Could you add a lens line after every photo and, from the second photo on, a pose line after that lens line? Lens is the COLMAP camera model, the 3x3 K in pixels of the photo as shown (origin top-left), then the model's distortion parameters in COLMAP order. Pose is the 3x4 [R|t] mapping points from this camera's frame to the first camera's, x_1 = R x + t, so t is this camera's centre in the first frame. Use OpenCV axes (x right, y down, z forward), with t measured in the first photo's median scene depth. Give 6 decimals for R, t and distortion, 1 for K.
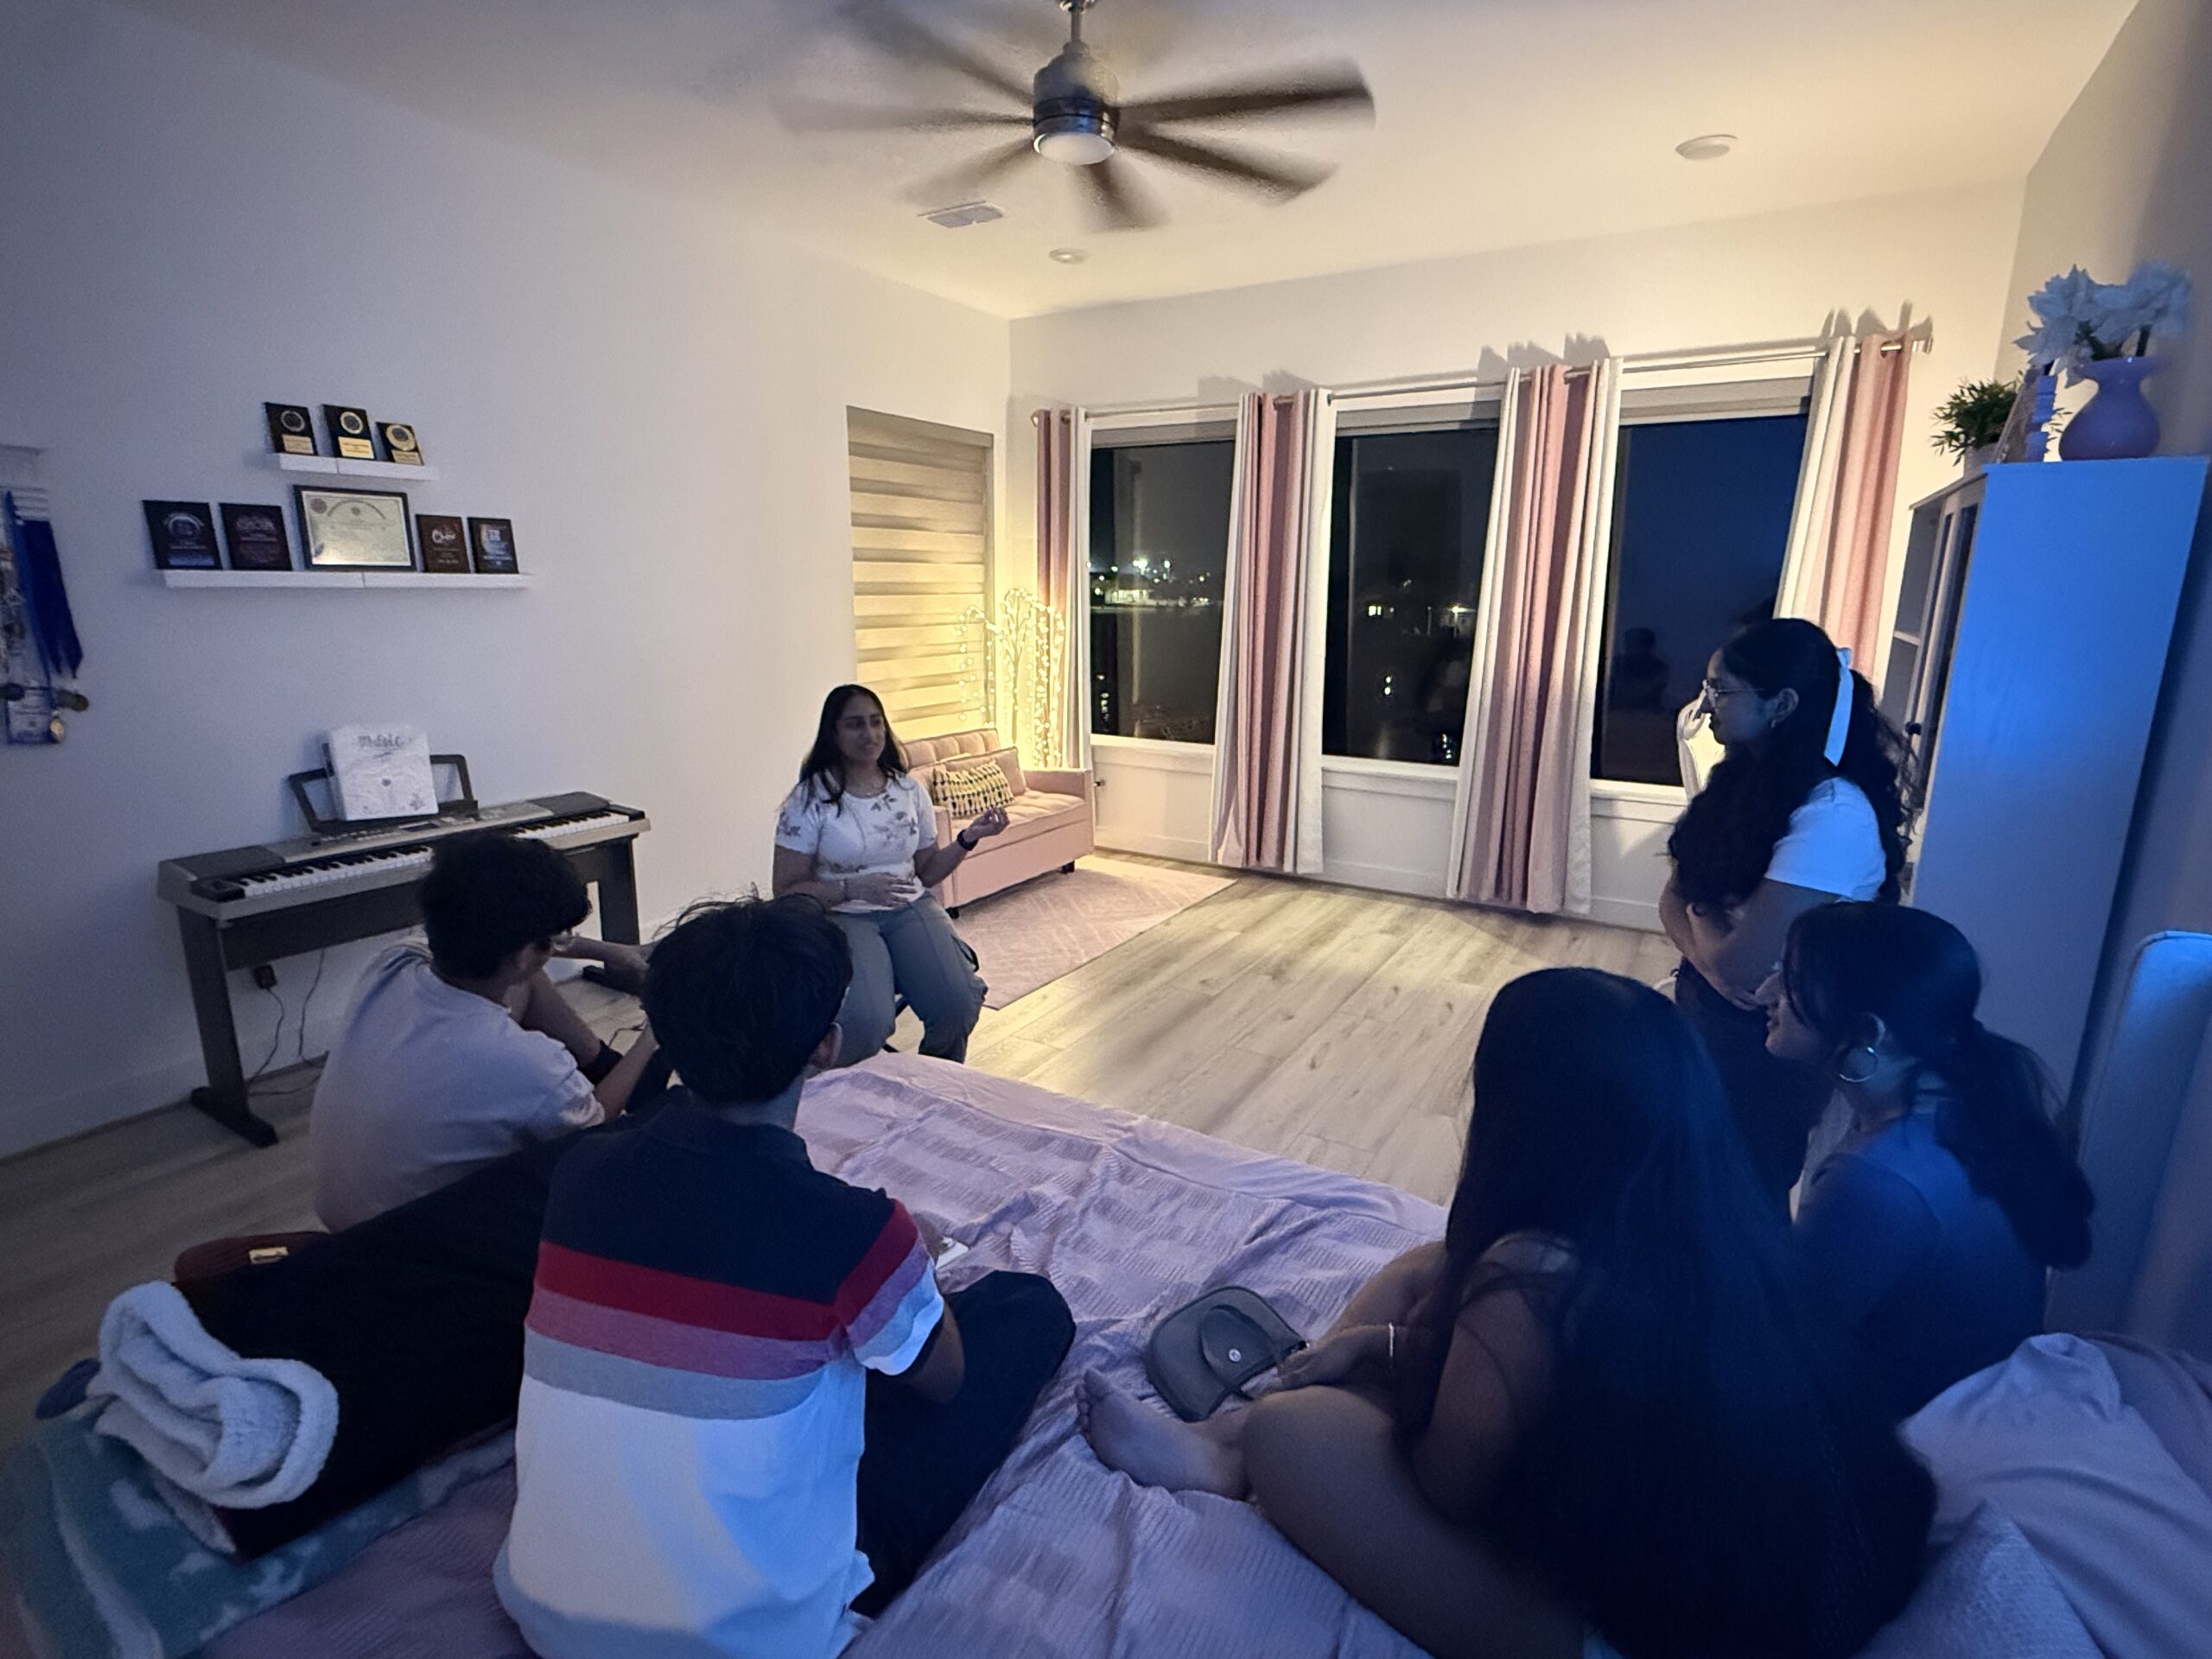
lens RADIAL K [[1076.6, 0, 1108.6], [0, 1076.6, 829.5], [0, 0, 1]] dist [-0.001118, -0.000188]
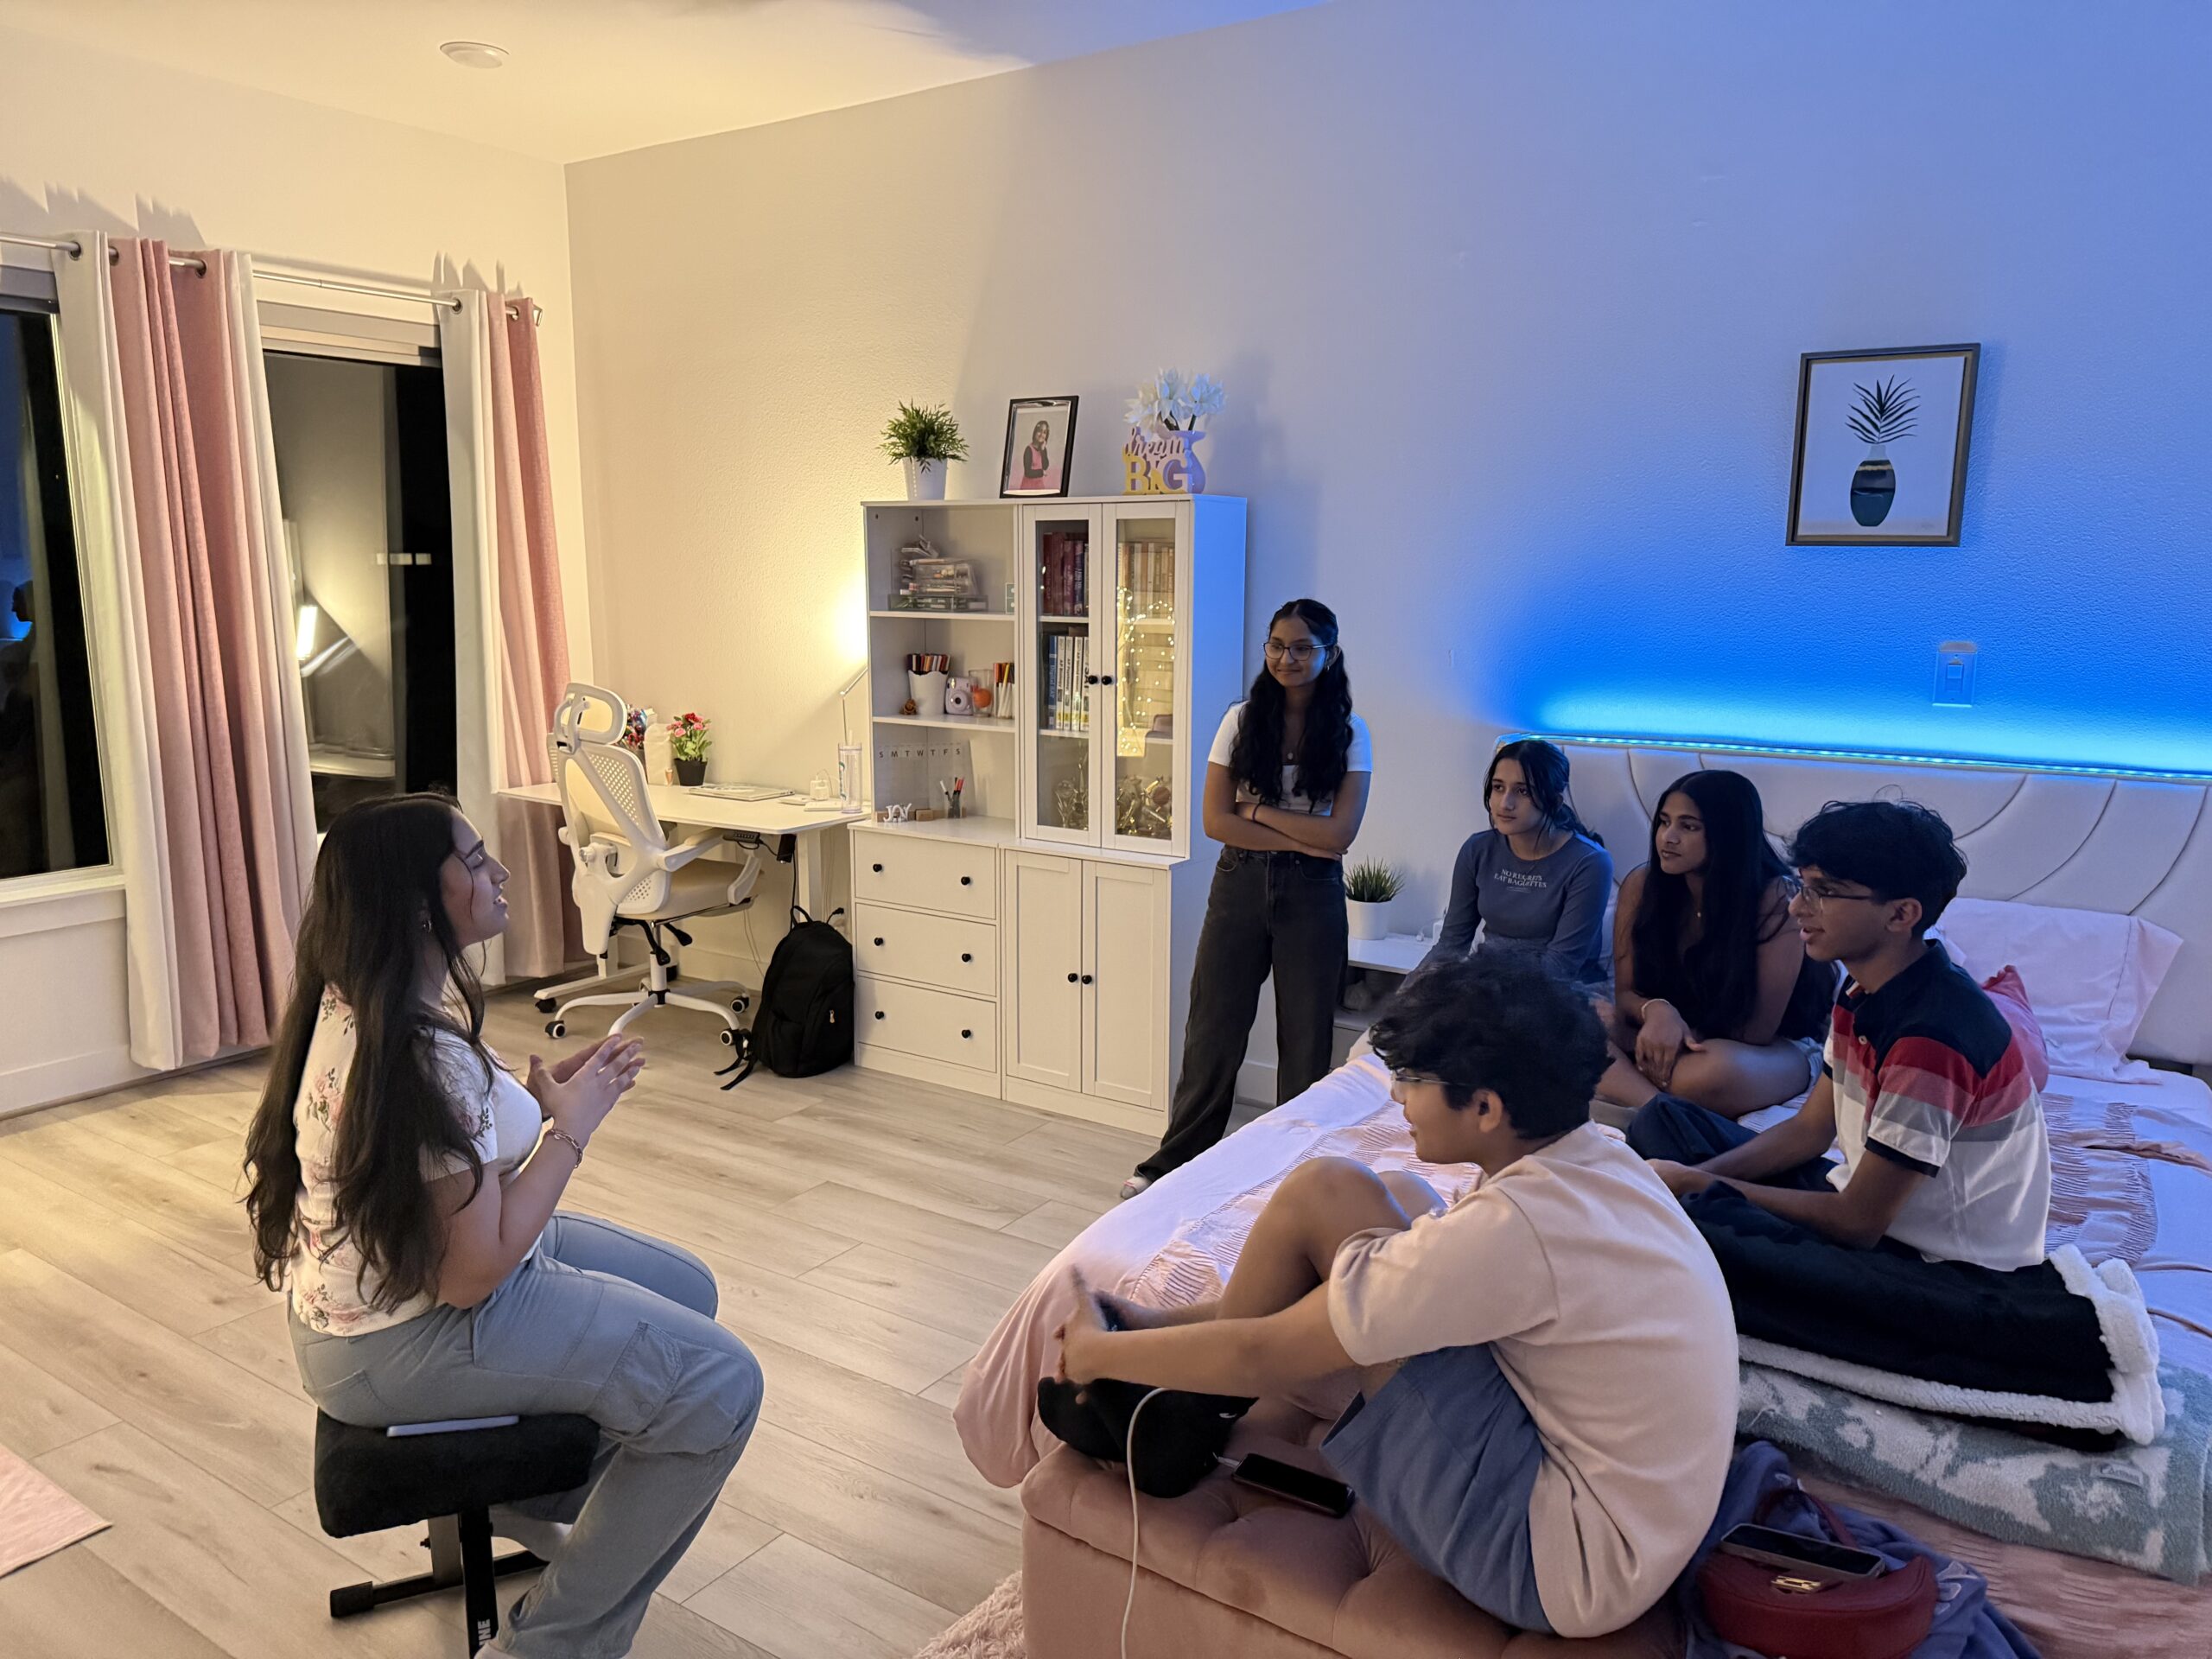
lens RADIAL K [[1543.6, 0, 1101.1], [0, 1543.6, 829.9], [0, 0, 1]] dist [0.002847, -0.005222]
pose [[0.058465, -0.175916, 0.982668, -0.523211], [0.221518, 0.962098, 0.159054, -0.096395], [-0.973402, 0.208379, 0.095218, 0.388151]]
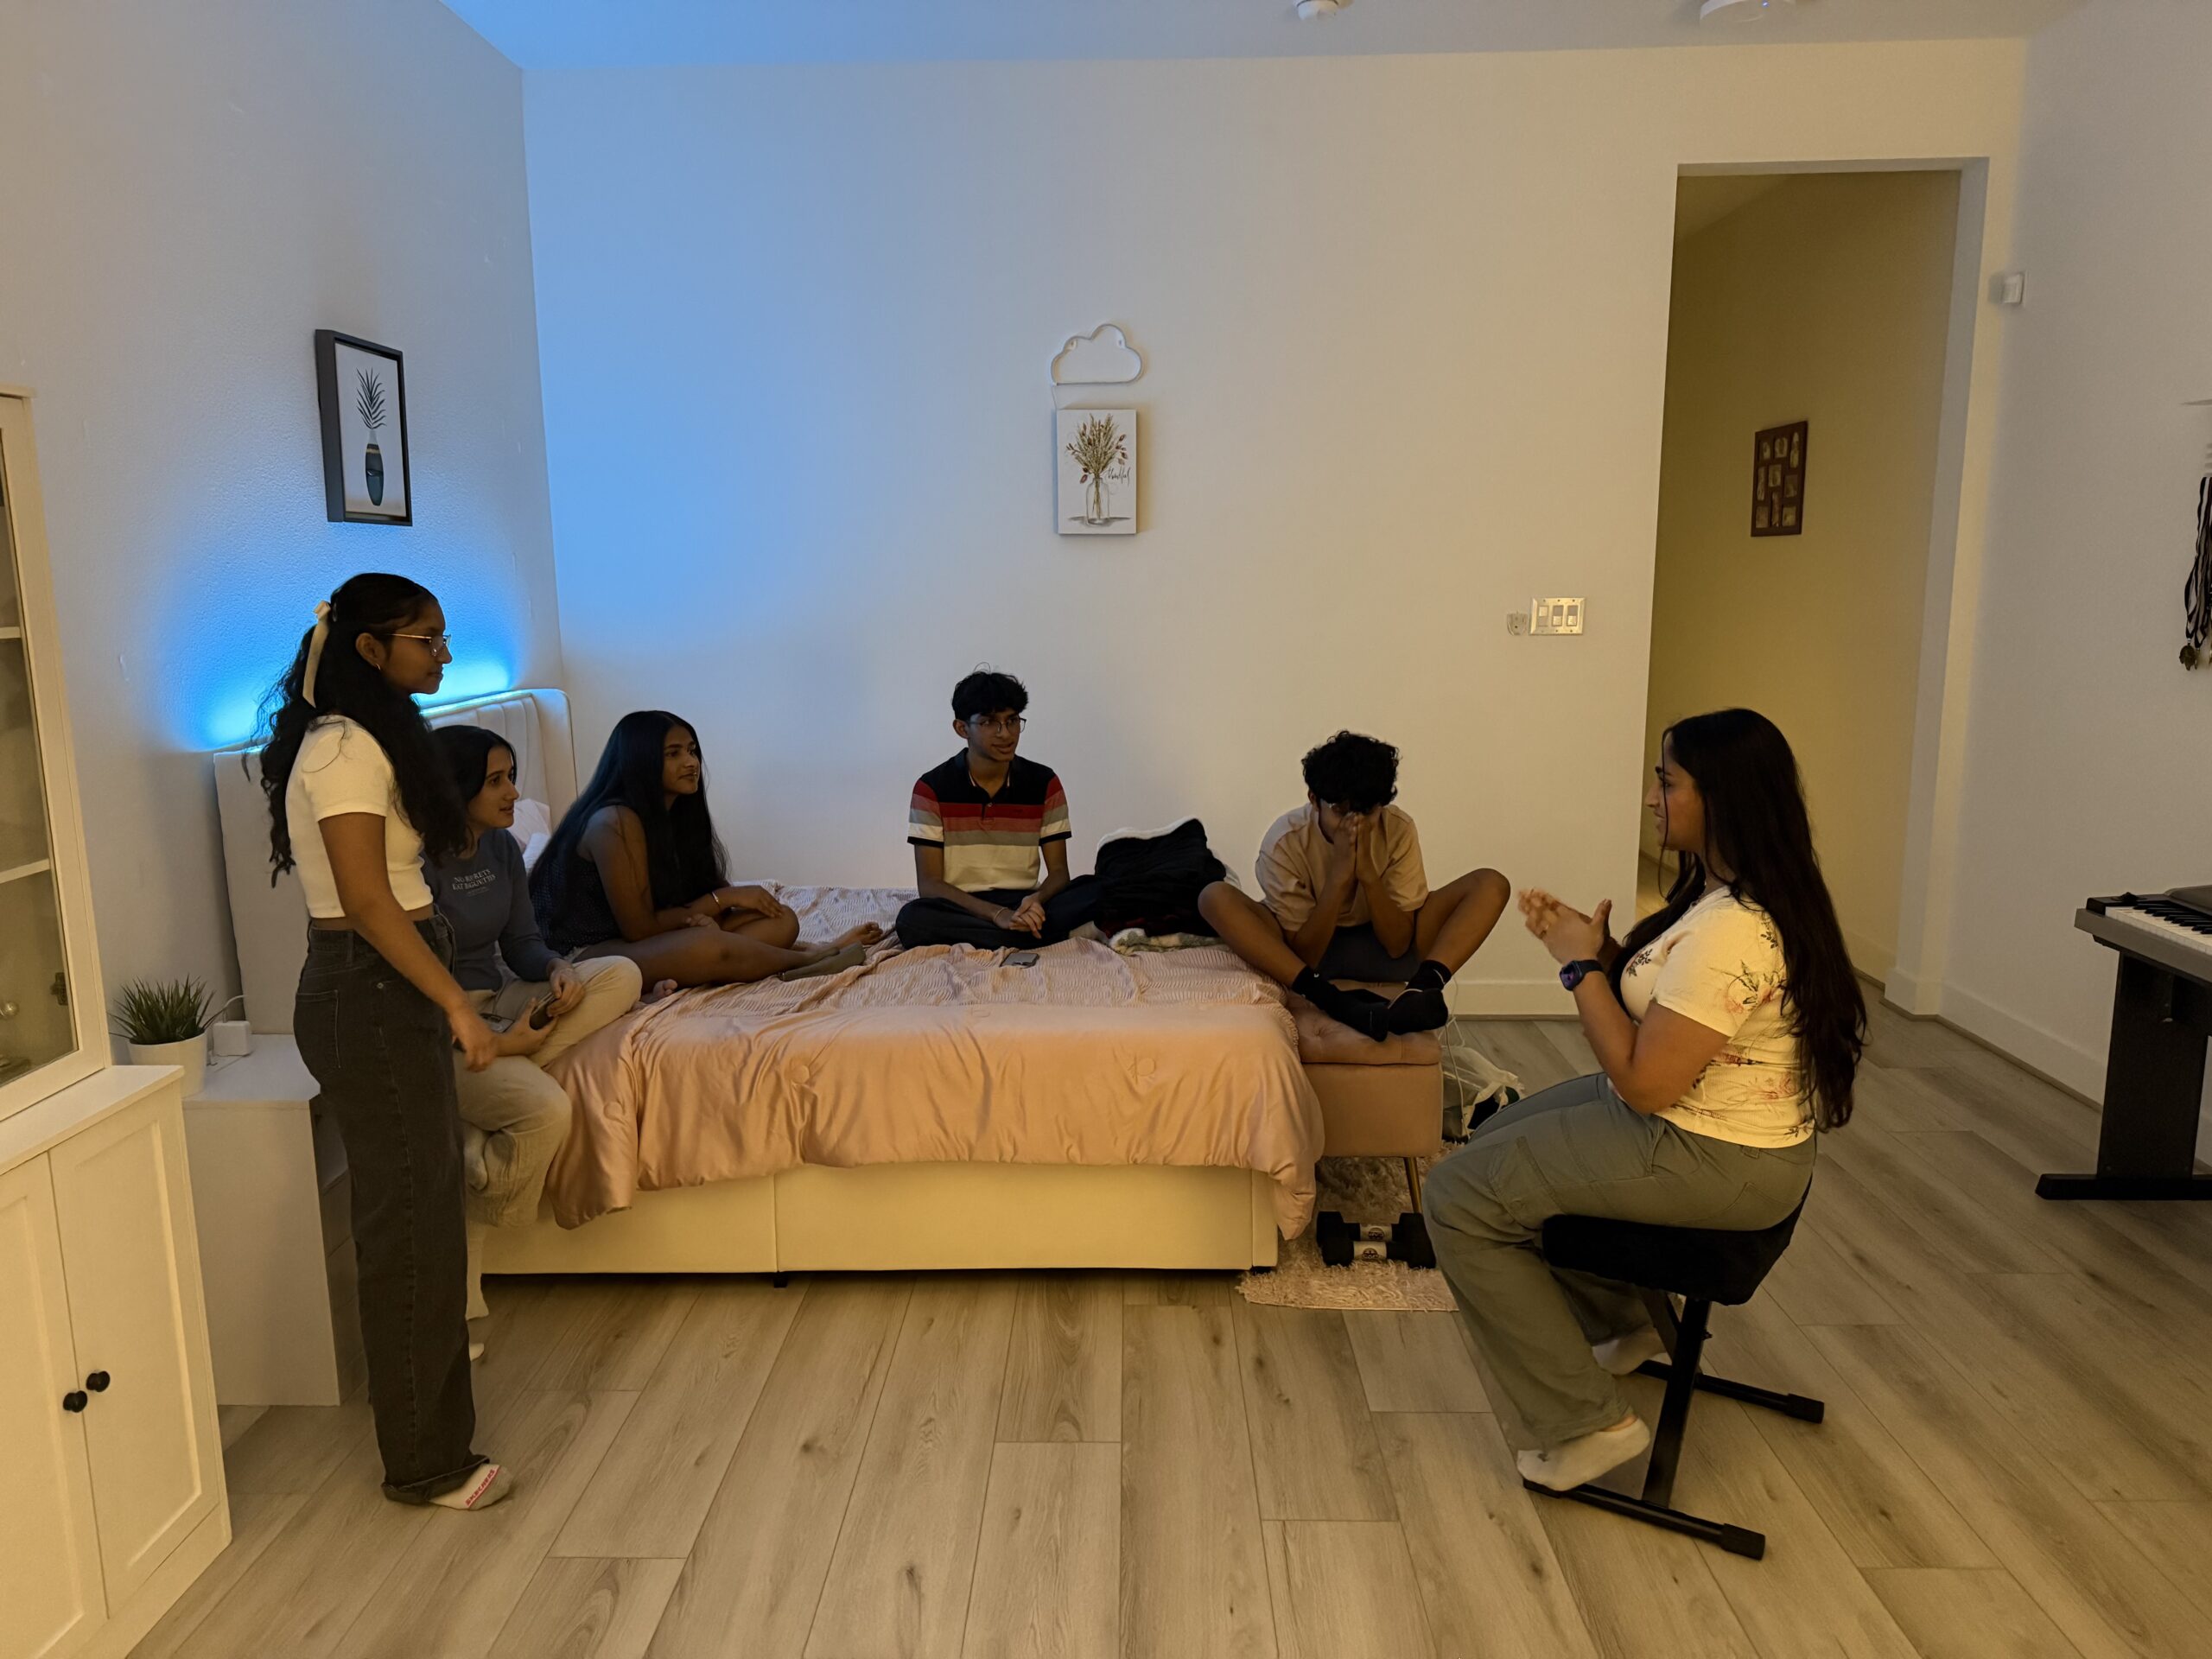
lens RADIAL K [[1543.6, 0, 1101.1], [0, 1543.6, 829.9], [0, 0, 1]] dist [0.002847, -0.005222]
pose [[-0.866779, 0.085626, -0.491286, 0.287408], [-0.107408, 0.929974, 0.351586, -0.196633], [0.486988, 0.357515, -0.796885, 0.918869]]
